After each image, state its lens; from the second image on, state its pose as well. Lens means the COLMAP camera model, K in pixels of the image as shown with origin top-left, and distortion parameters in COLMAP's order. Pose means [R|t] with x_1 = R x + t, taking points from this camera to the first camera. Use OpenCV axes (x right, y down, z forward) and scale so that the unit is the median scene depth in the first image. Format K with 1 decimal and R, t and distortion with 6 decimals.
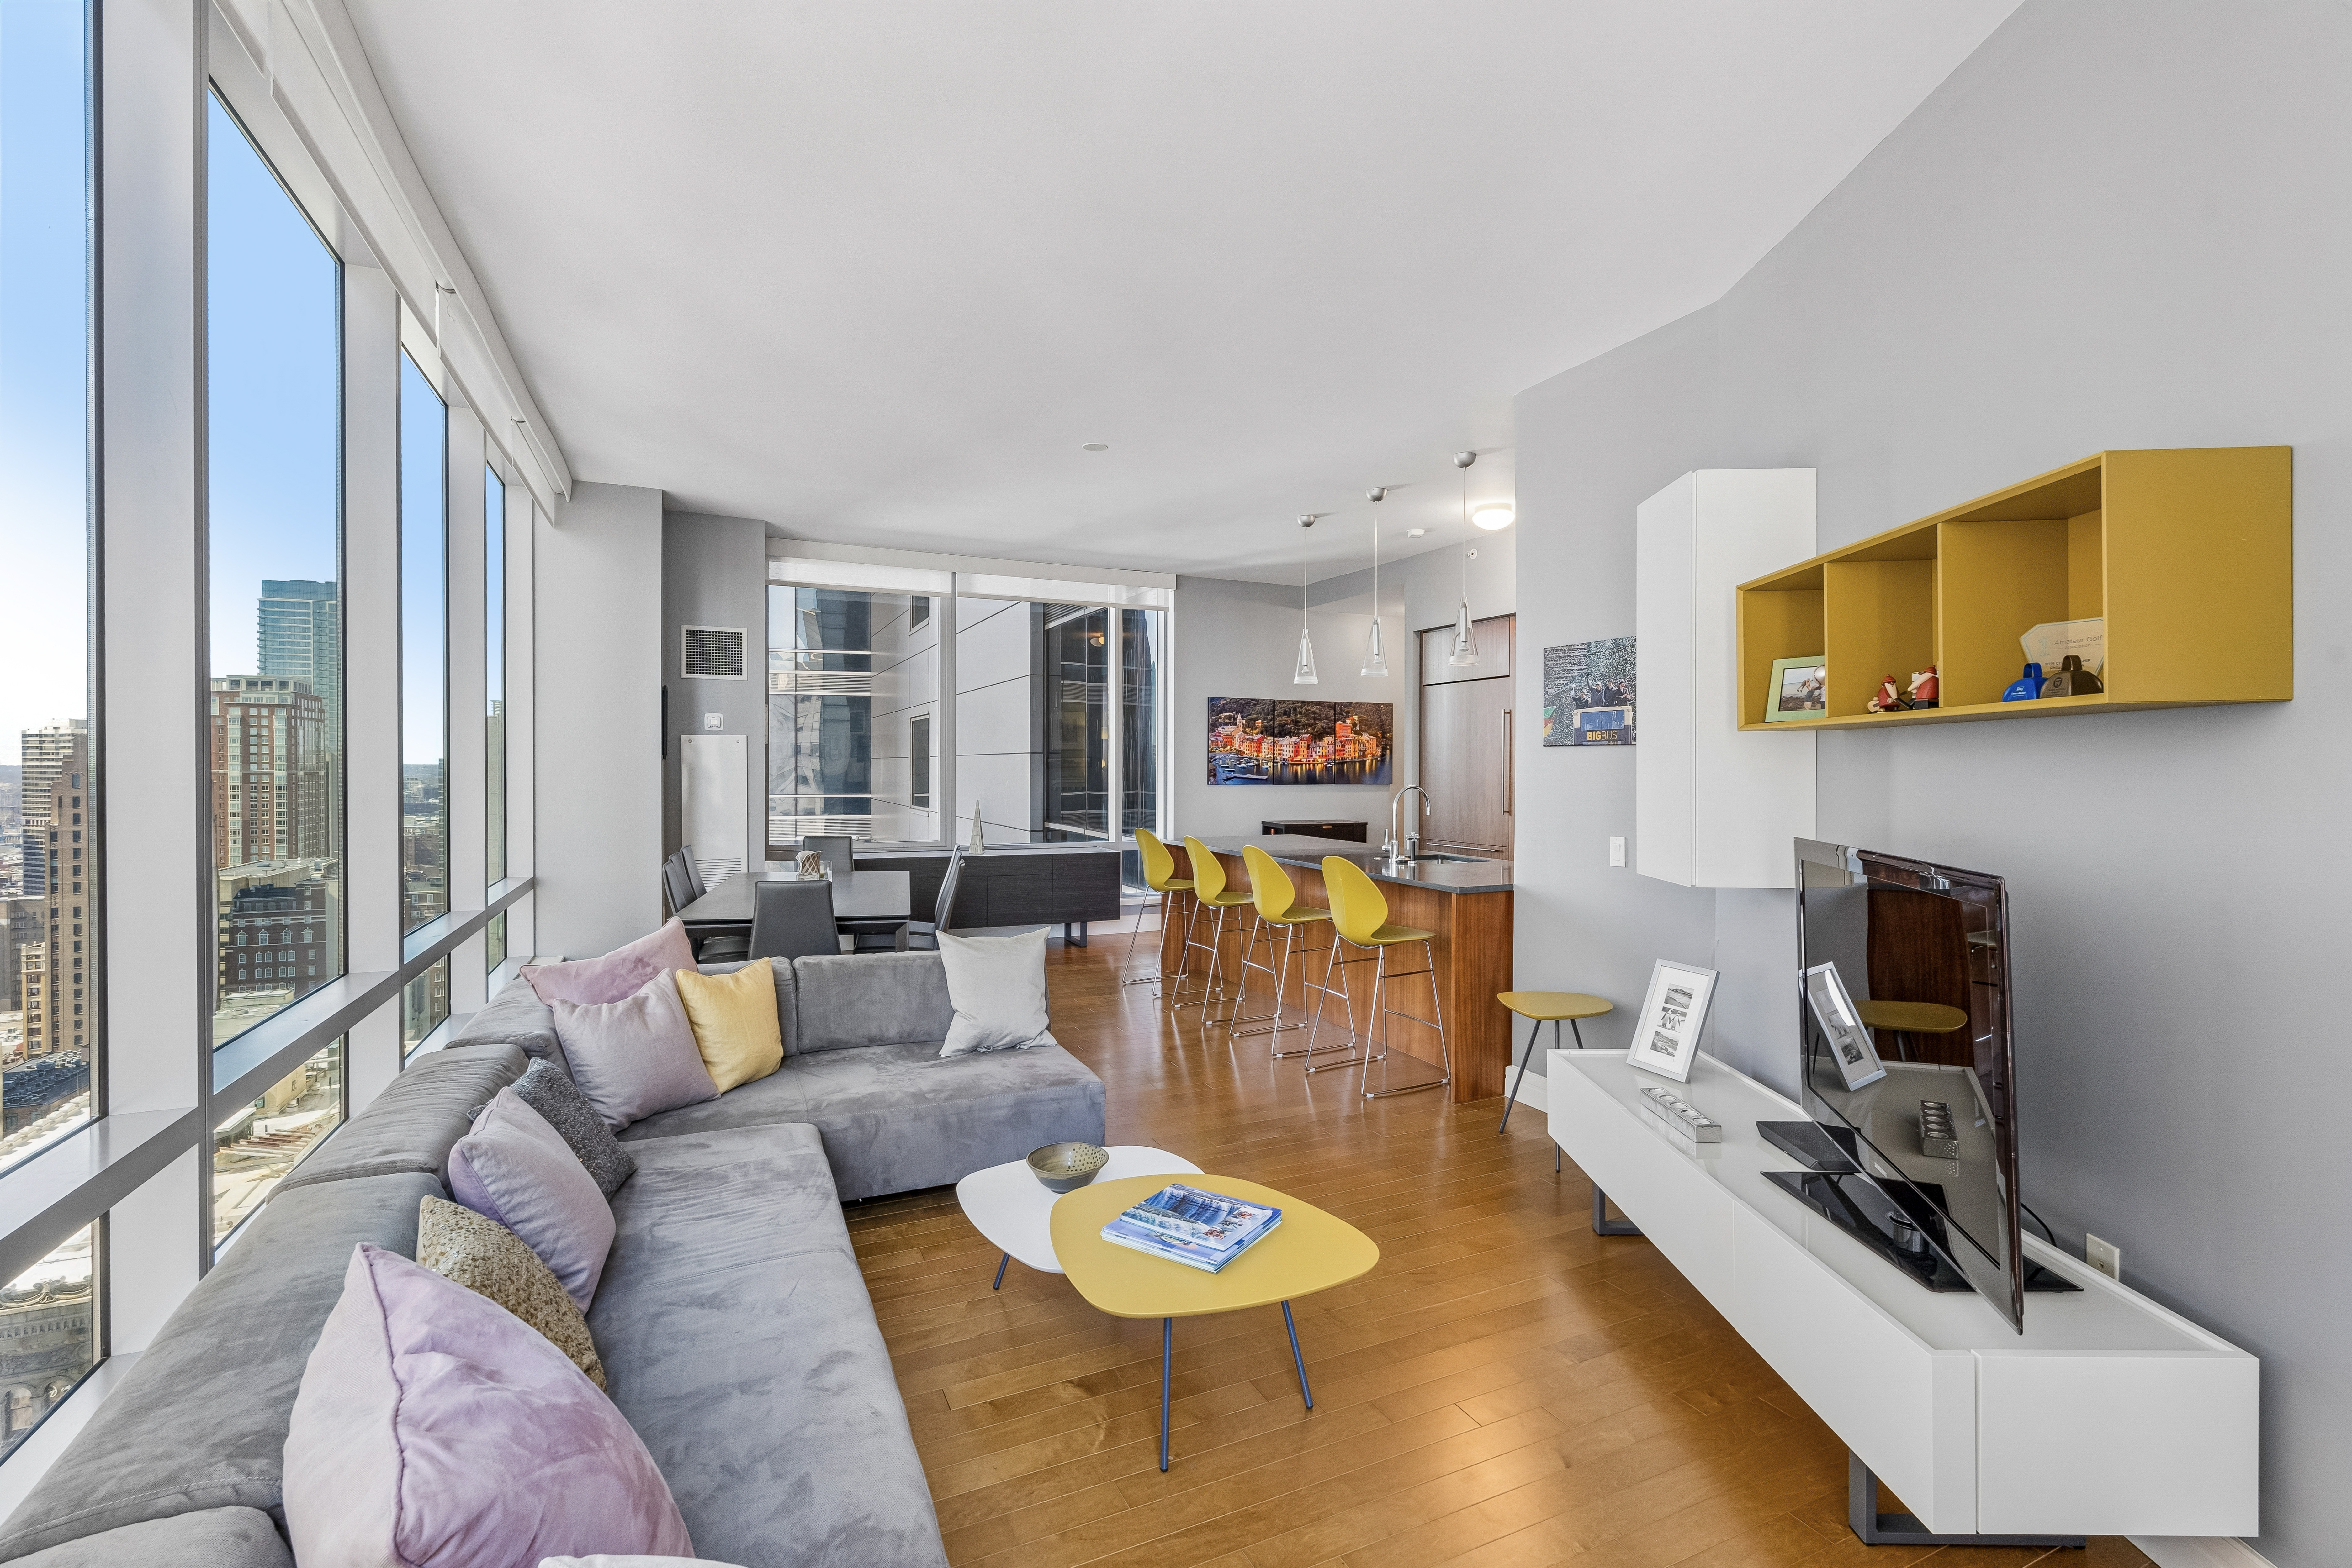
lens RADIAL K [[1025.7, 0, 1168.4], [0, 1025.7, 768.7], [0, 0, 1]] dist [-0.007917, 0.000924]
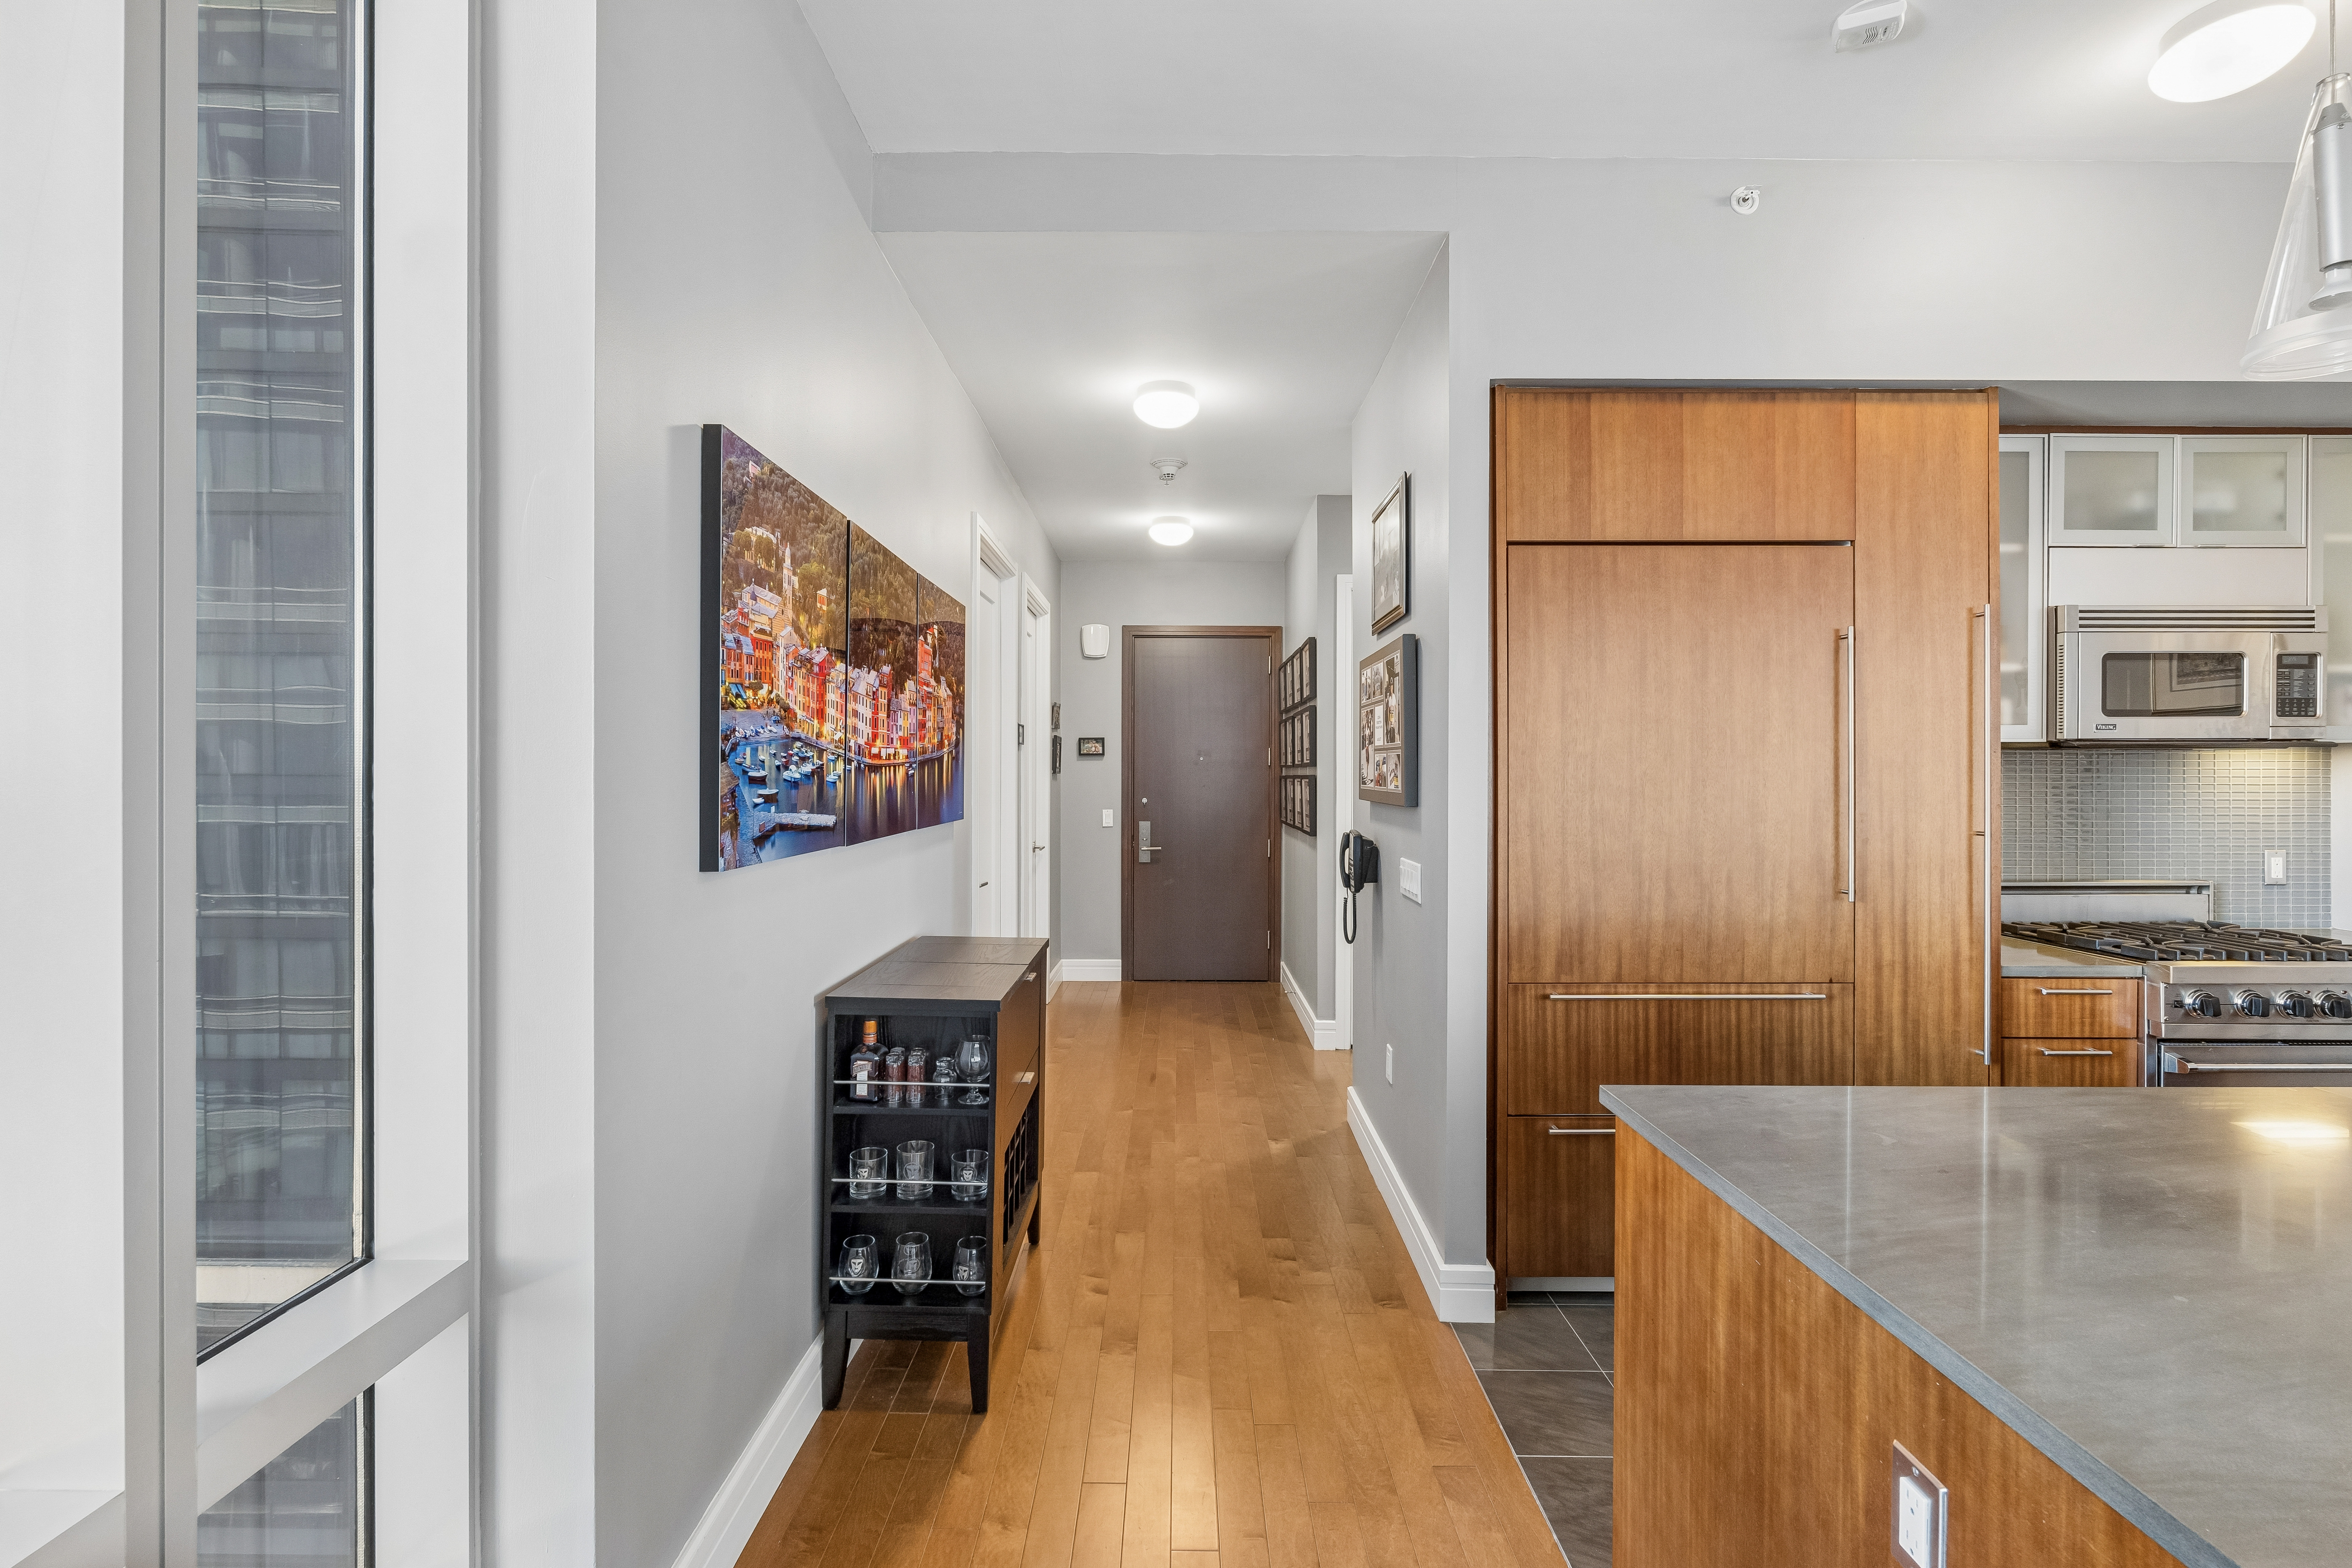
lens RADIAL K [[1025.7, 0, 1189.0], [0, 1025.7, 769.2], [0, 0, 1]] dist [-0.007917, 0.000924]
pose [[0.421223, -0.000984, 0.906956, -0.146379], [0.001081, 0.999999, 0.000583, -0.006198], [-0.906956, 0.000734, 0.421224, 1.245413]]
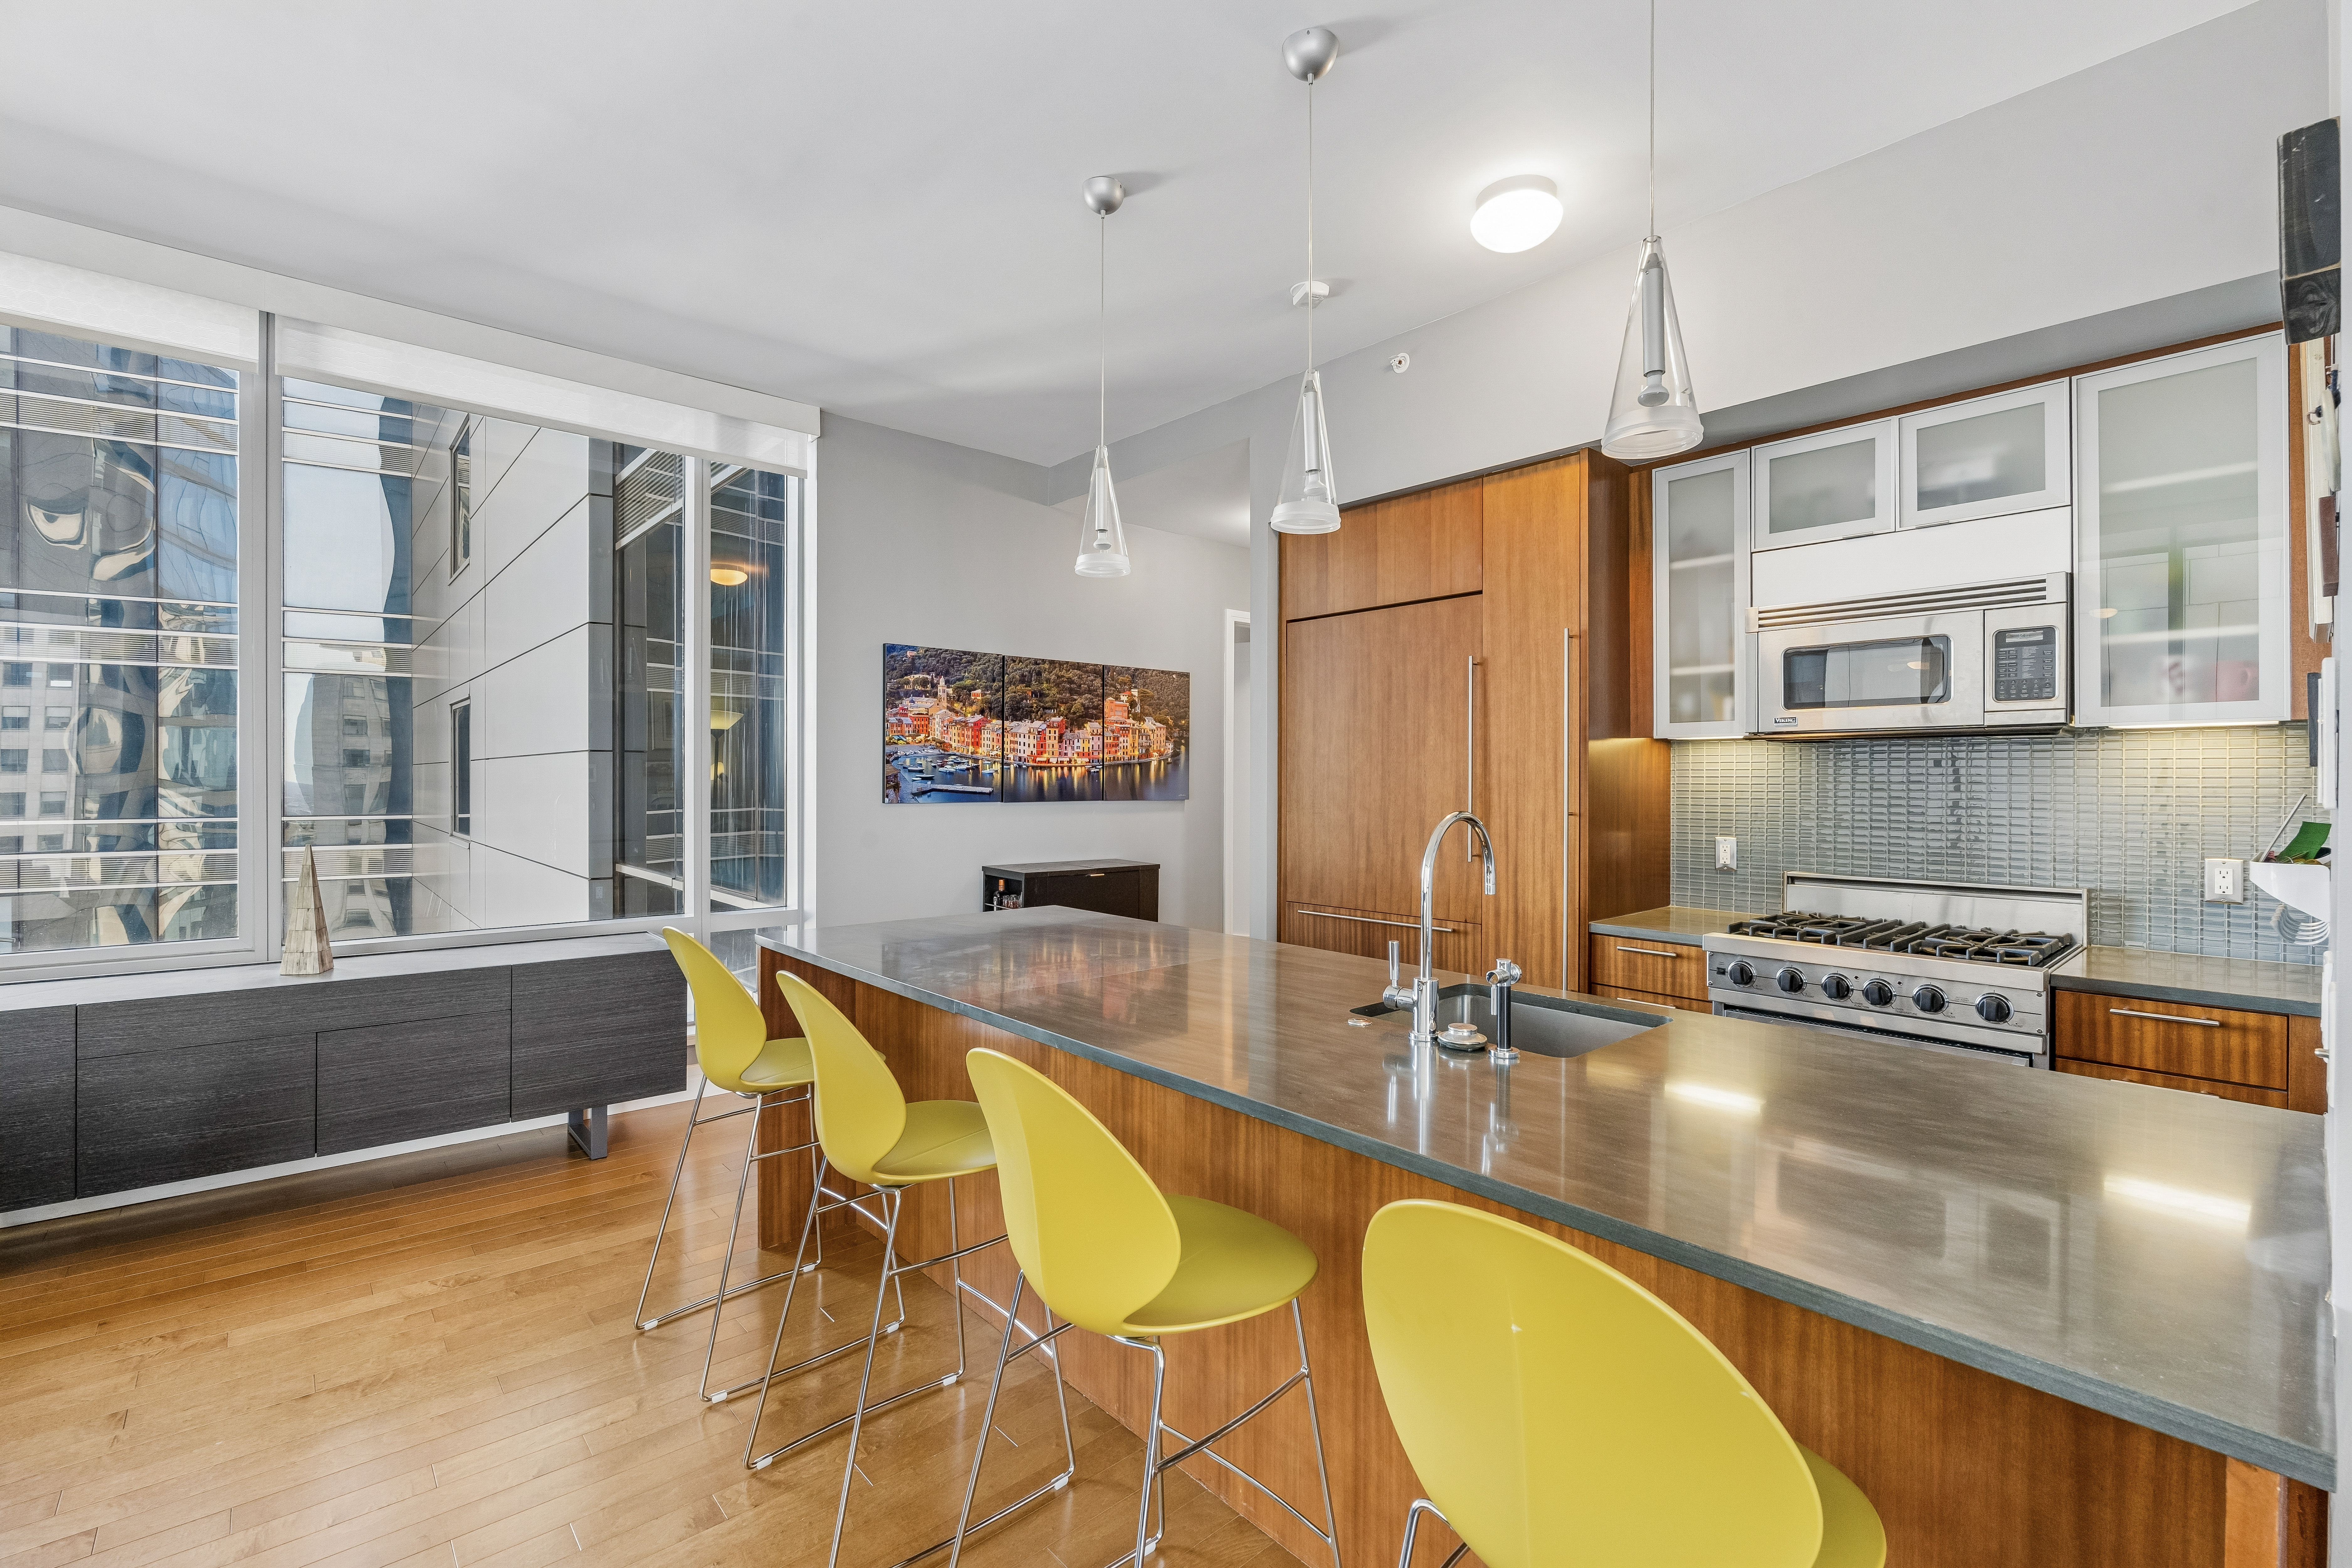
lens RADIAL K [[1025.7, 0, 1178.2], [0, 1025.7, 780.8], [0, 0, 1]] dist [-0.007917, 0.000924]
pose [[0.955626, 0.000050, 0.294583, 0.041715], [-0.000083, 1.000000, 0.000099, 0.004927], [-0.294583, -0.000119, 0.955626, 0.645530]]
